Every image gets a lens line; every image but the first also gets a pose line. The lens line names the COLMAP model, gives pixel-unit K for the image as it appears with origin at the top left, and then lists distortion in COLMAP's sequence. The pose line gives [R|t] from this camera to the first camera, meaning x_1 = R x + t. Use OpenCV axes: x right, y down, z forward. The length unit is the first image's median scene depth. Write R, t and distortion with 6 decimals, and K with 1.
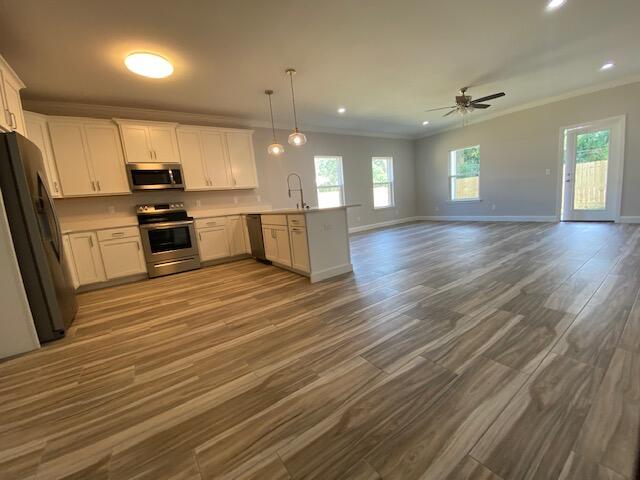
lens RADIAL K [[258.6, 0, 320.0], [0, 258.6, 240.0], [0, 0, 1]] dist [0.033086, -0.025613]
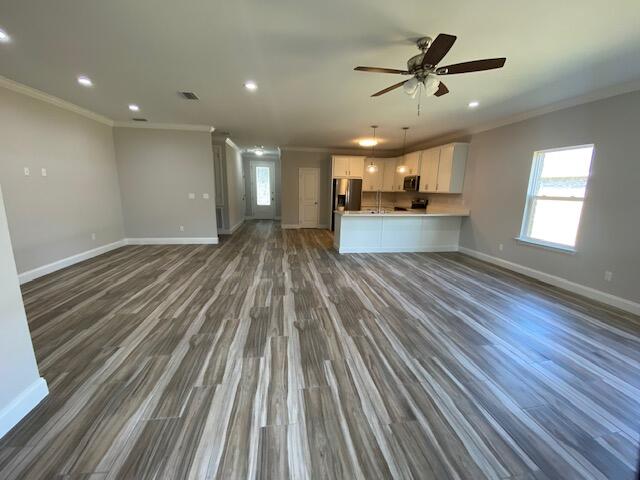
lens RADIAL K [[258.6, 0, 320.0], [0, 258.6, 240.0], [0, 0, 1]] dist [0.033086, -0.025613]
pose [[-0.438924, 0.251642, -0.862567, 1.434971], [-0.117409, 0.935689, 0.332718, -0.445638], [0.890820, 0.247311, -0.381152, 1.360467]]
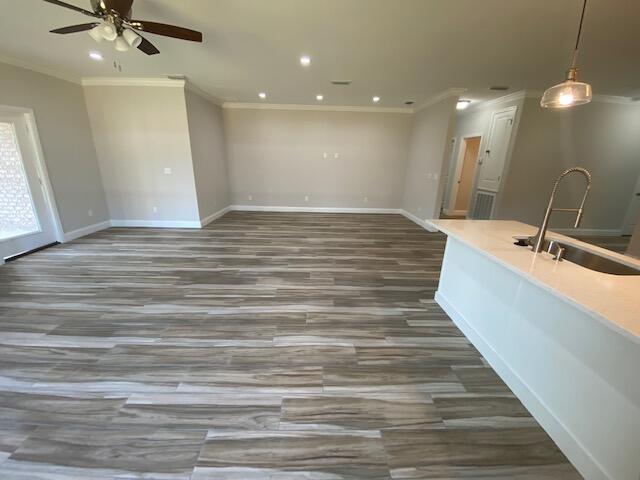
lens RADIAL K [[258.6, 0, 320.0], [0, 258.6, 240.0], [0, 0, 1]] dist [0.033086, -0.025613]
pose [[-0.831441, -0.096727, 0.547128, 0.000271], [0.134401, 0.920471, 0.366973, -0.363197], [-0.539112, 0.378651, -0.752318, 1.578702]]
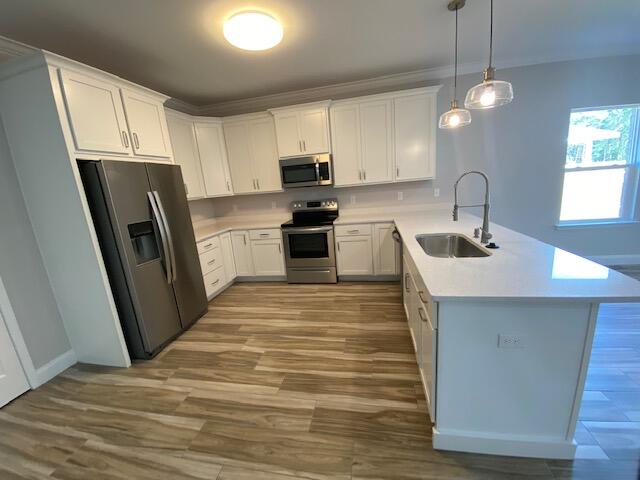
lens RADIAL K [[258.6, 0, 320.0], [0, 258.6, 240.0], [0, 0, 1]] dist [0.033086, -0.025613]
pose [[0.691792, 0.189395, -0.696817, 0.064216], [-0.090771, 0.980145, 0.176287, -0.196652], [0.716369, -0.058703, 0.695248, 0.465868]]
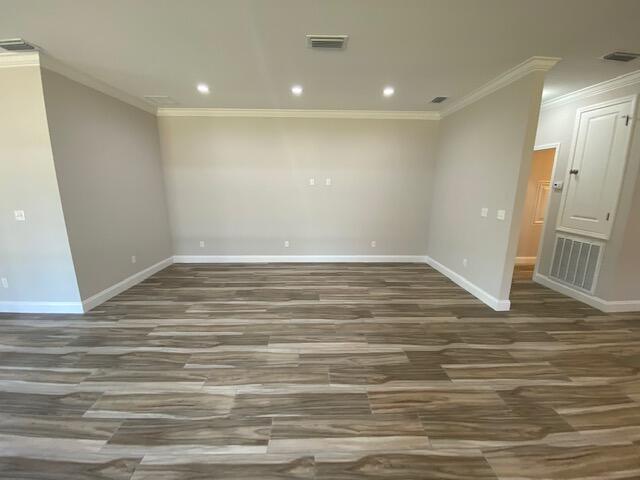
lens RADIAL K [[258.6, 0, 320.0], [0, 258.6, 240.0], [0, 0, 1]] dist [0.033086, -0.025613]
pose [[-0.832568, -0.029407, 0.553141, 0.301752], [0.151137, 0.948640, 0.277920, -0.311220], [-0.532905, 0.314987, -0.785363, 1.001726]]
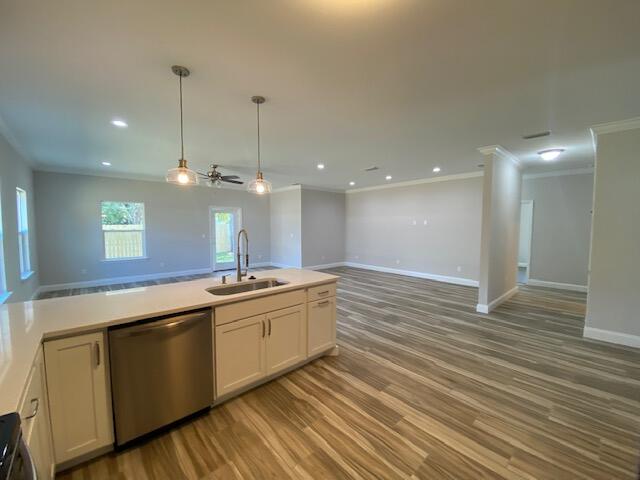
lens RADIAL K [[258.6, 0, 320.0], [0, 258.6, 240.0], [0, 0, 1]] dist [0.033086, -0.025613]
pose [[-0.122428, 0.034837, 0.991866, -0.790893], [0.159802, 0.987036, -0.014943, -0.194898], [-0.979528, 0.156673, -0.126408, 0.911756]]
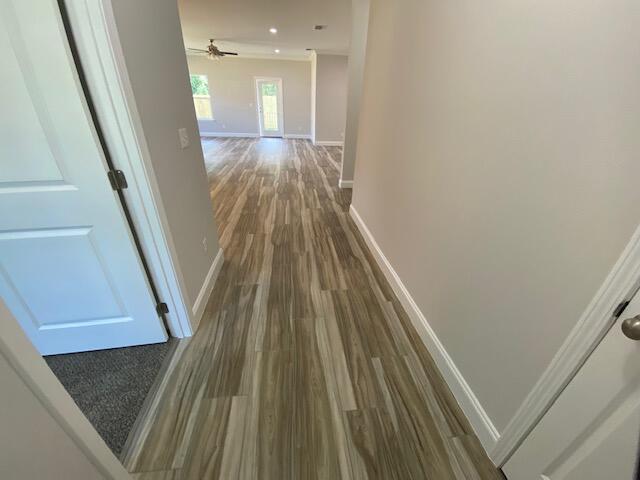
lens RADIAL K [[258.6, 0, 320.0], [0, 258.6, 240.0], [0, 0, 1]] dist [0.033086, -0.025613]
pose [[0.474996, -0.322592, 0.818727, -0.885942], [0.062891, 0.940449, 0.334066, 0.033716], [-0.877738, -0.107189, 0.466998, -0.414224]]
